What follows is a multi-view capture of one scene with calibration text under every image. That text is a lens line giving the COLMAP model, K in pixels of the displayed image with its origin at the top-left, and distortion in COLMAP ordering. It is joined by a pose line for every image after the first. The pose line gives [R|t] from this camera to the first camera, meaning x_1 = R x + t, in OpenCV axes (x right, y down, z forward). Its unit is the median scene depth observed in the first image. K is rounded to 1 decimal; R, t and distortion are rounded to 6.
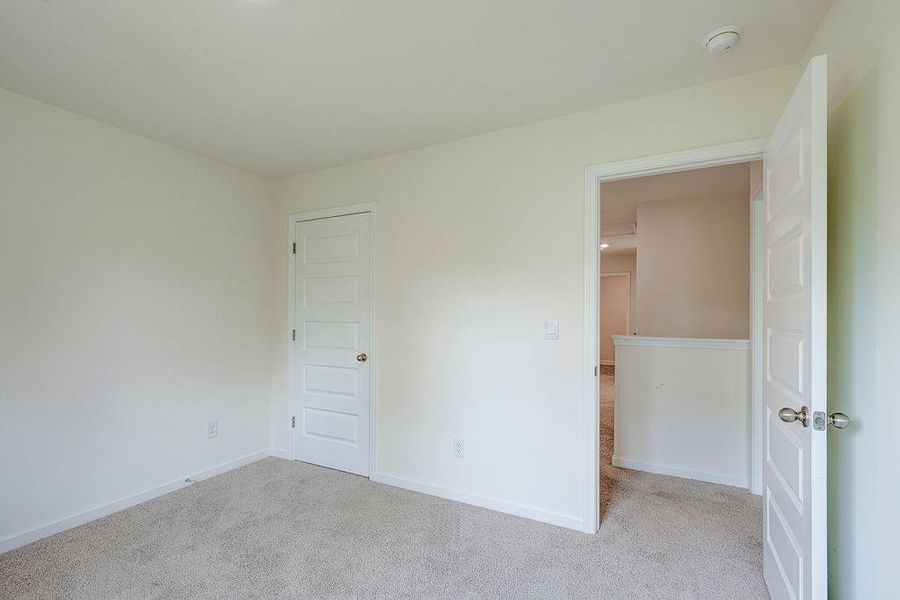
lens RADIAL K [[416.6, 0, 450.1], [0, 416.6, 304.8], [0, 0, 1]] dist [0.000855, 0.000498]
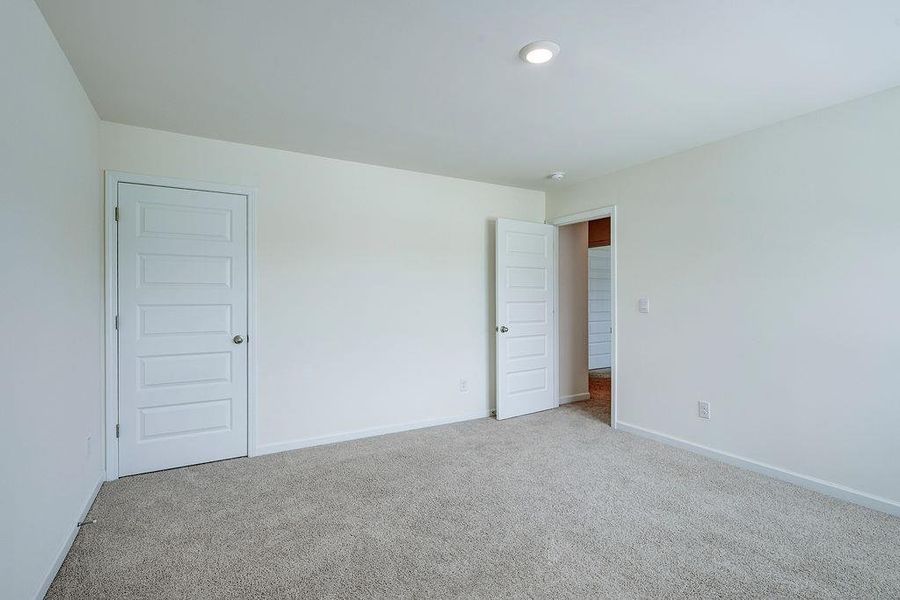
lens RADIAL K [[416.6, 0, 450.1], [0, 416.6, 304.8], [0, 0, 1]] dist [0.000855, 0.000498]
pose [[0.517164, -0.008018, 0.855849, -0.787427], [-0.004470, 0.999917, 0.012068, 0.026817], [-0.855875, -0.010067, 0.517085, 0.041328]]
